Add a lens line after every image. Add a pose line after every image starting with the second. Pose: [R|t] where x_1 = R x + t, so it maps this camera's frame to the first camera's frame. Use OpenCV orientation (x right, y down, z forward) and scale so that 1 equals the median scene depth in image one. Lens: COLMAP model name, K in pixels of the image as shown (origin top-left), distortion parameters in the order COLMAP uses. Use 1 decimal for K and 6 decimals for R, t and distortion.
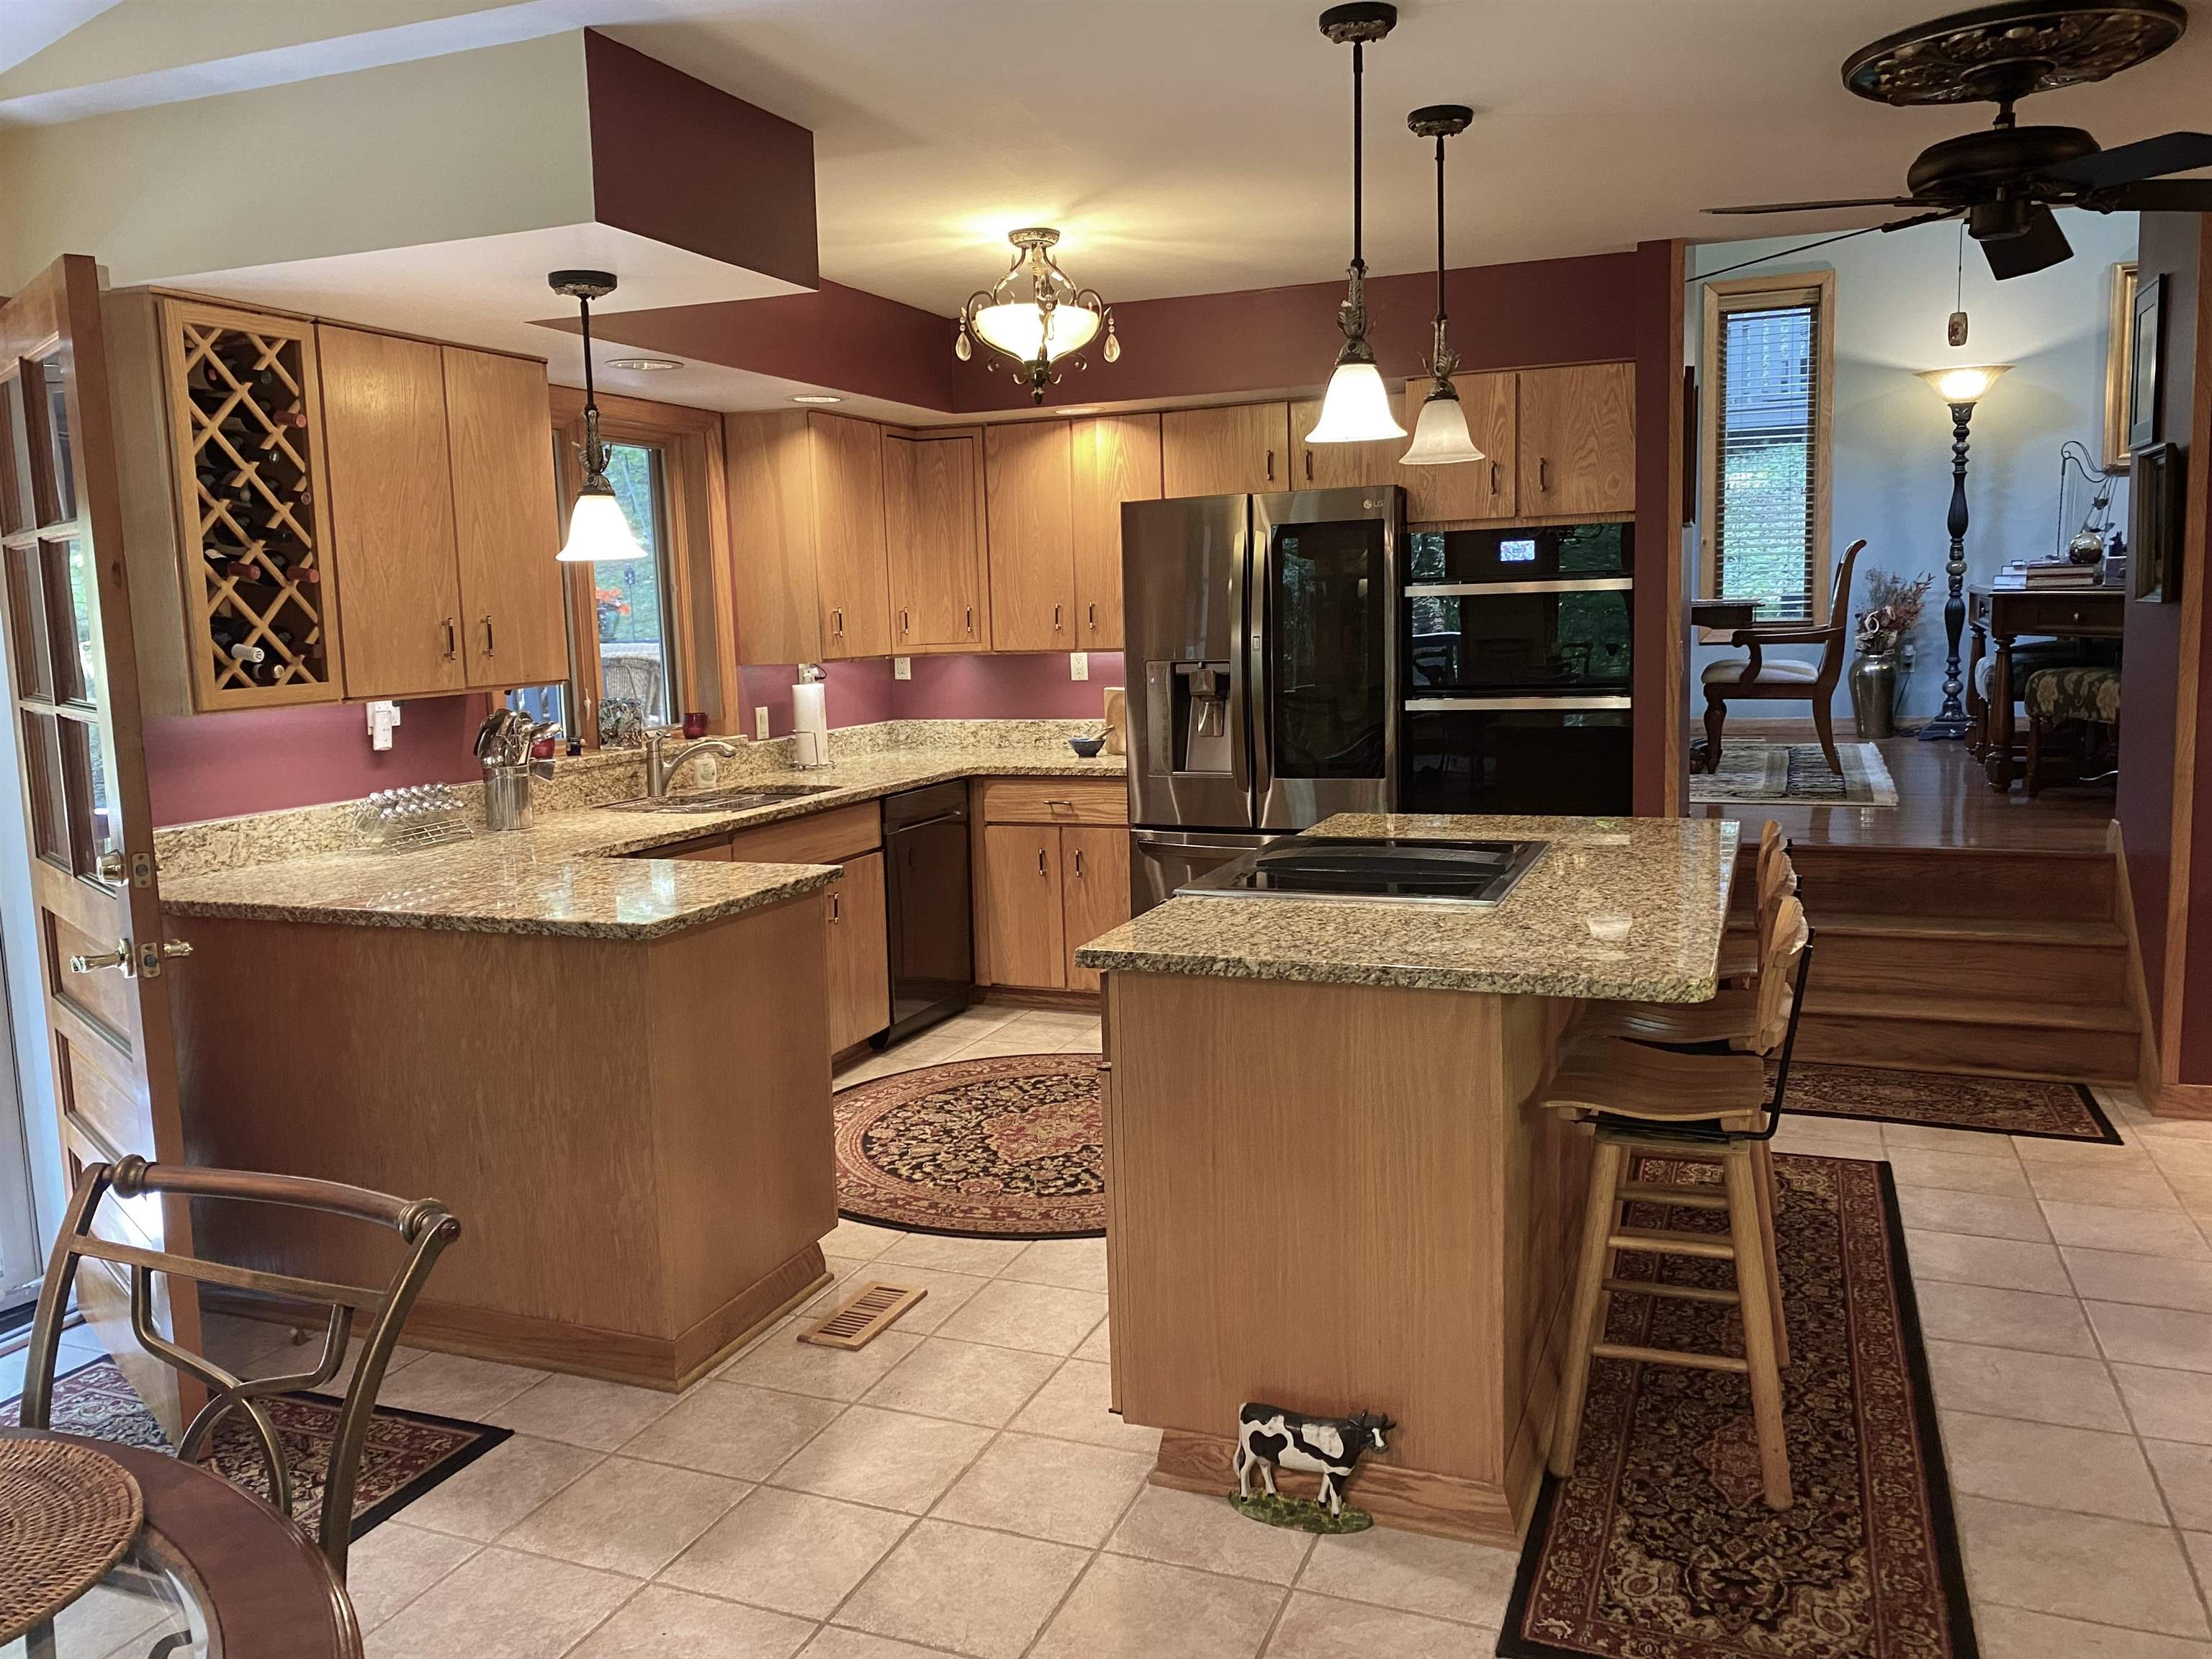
lens RADIAL K [[1704.2, 0, 1096.7], [0, 1704.2, 829.8], [0, 0, 1]] dist [0.016267, -0.030887]
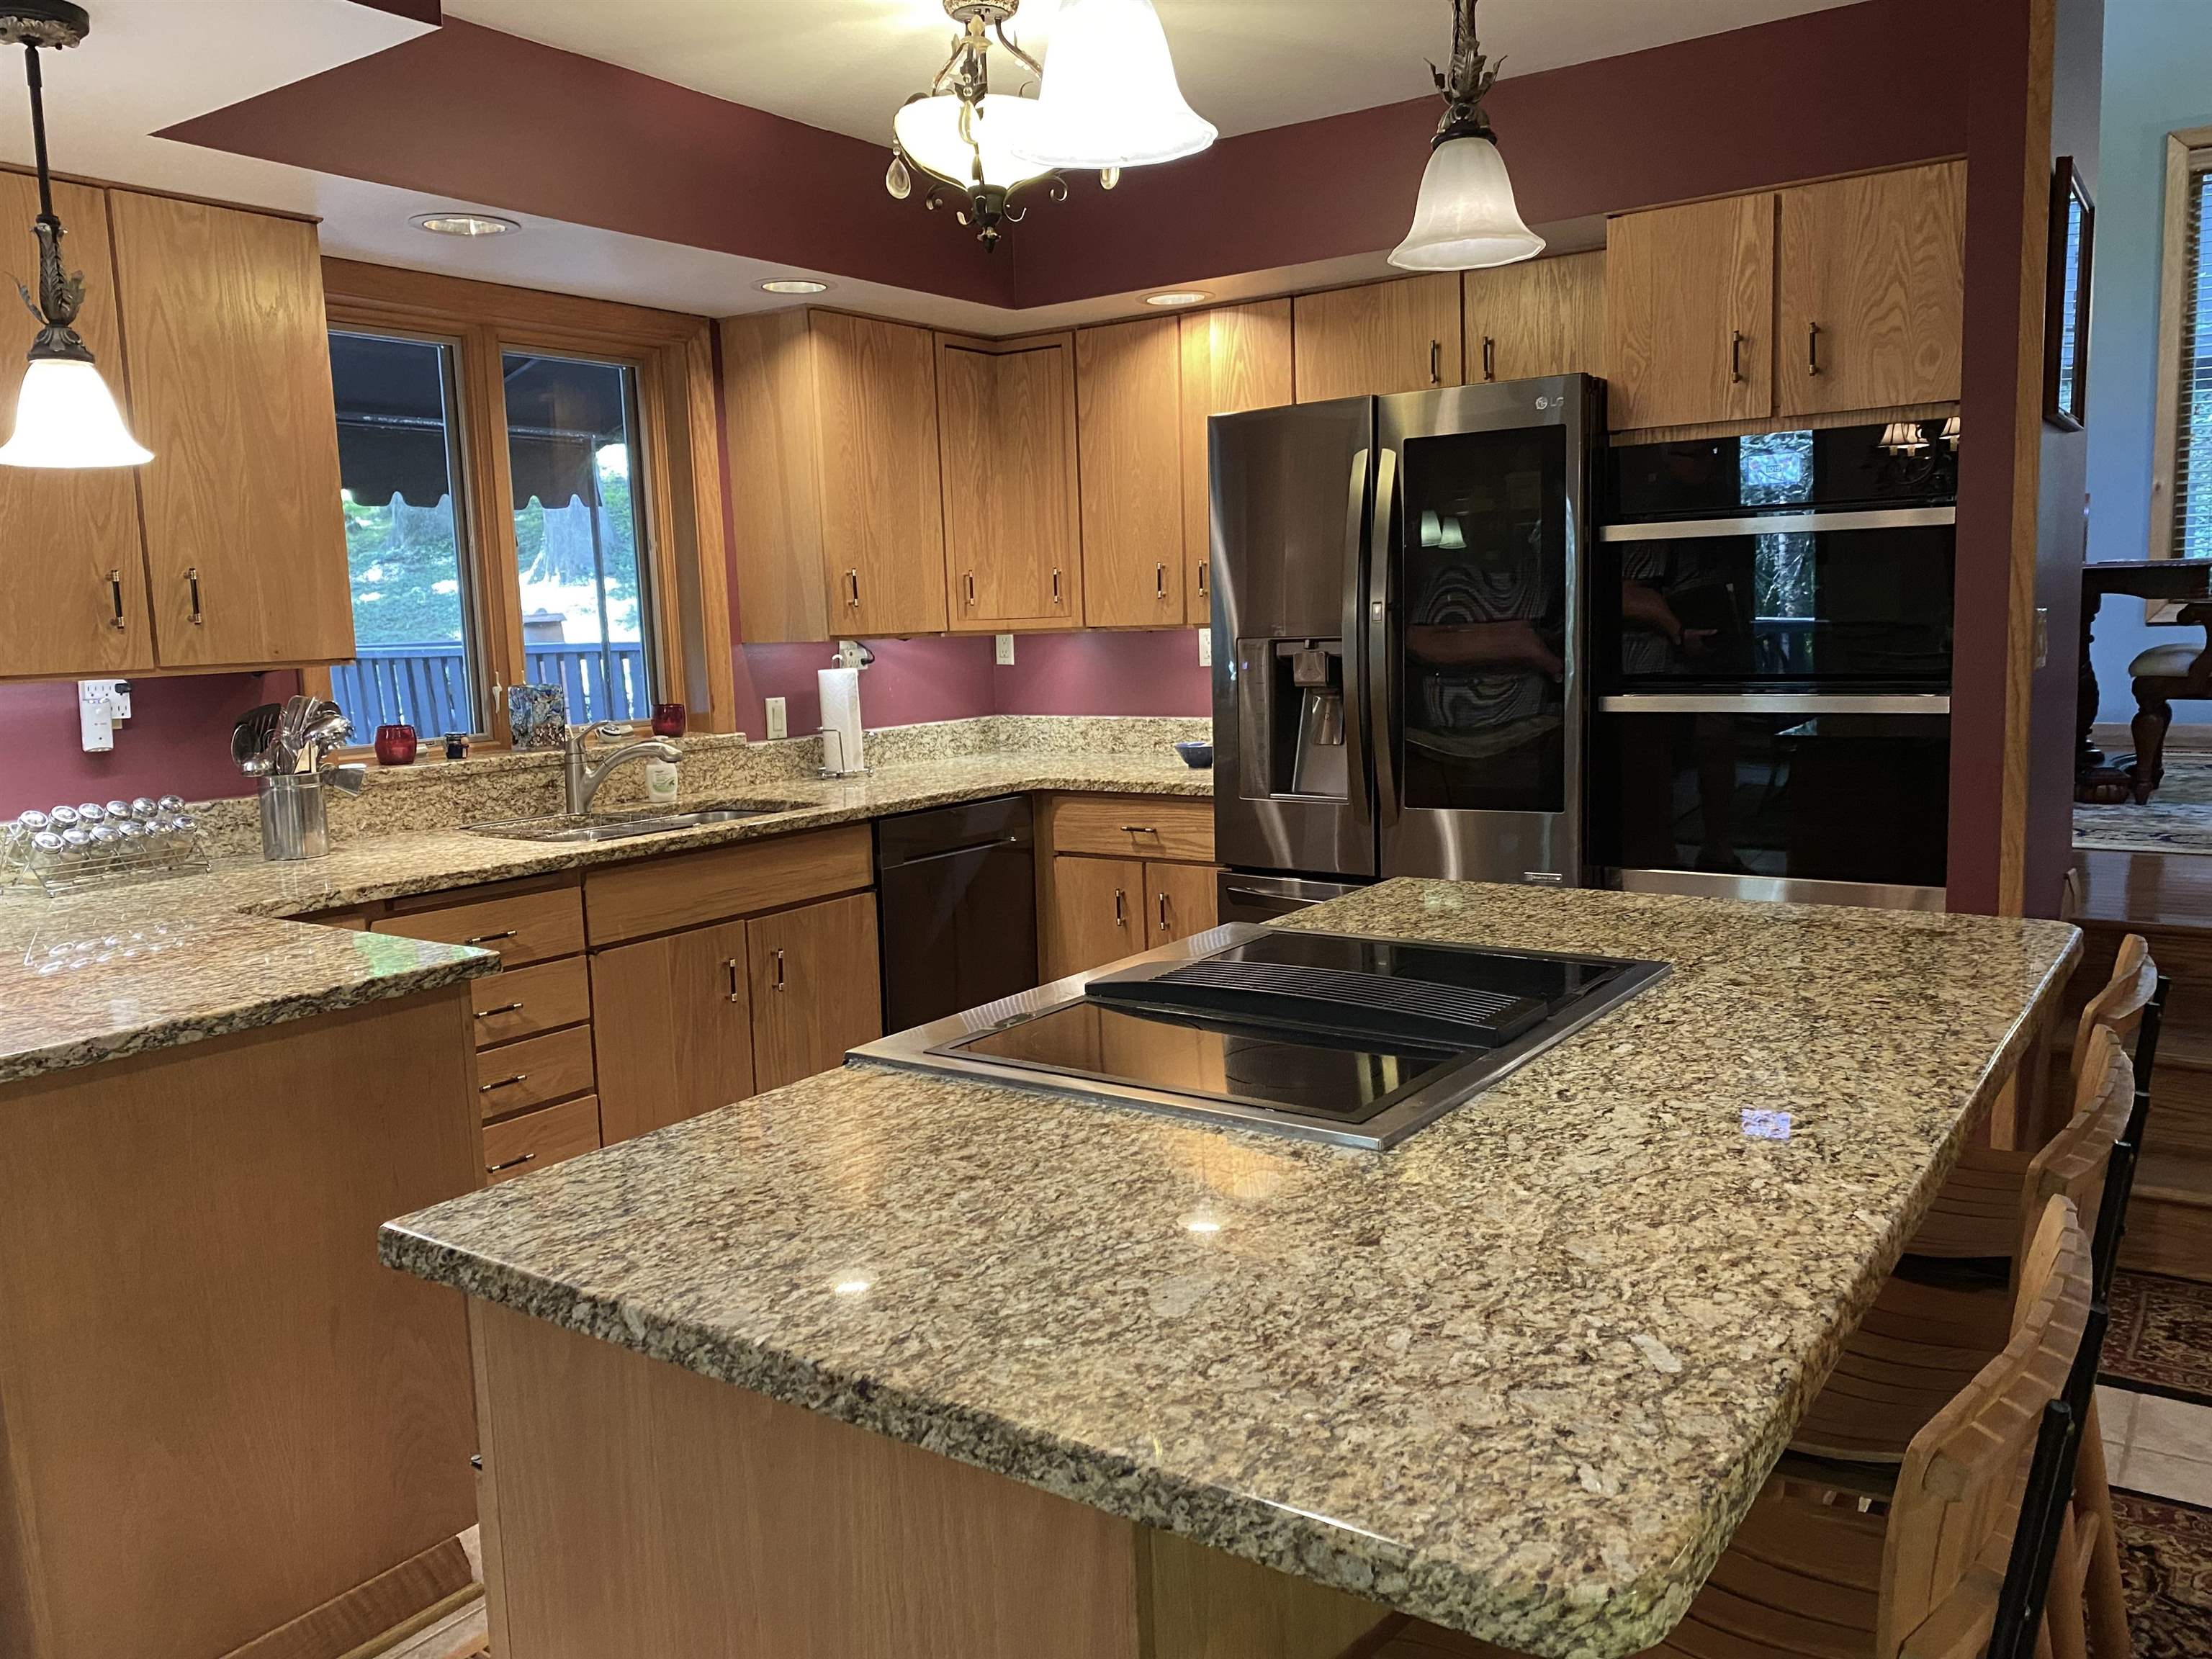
lens RADIAL K [[1704.2, 0, 1118.1], [0, 1704.2, 830.9], [0, 0, 1]] dist [0.016267, -0.030887]
pose [[0.973801, 0.027918, -0.225684, 0.142860], [-0.026222, 0.999601, 0.010508, -0.024192], [0.225887, -0.004315, 0.974144, 0.287061]]
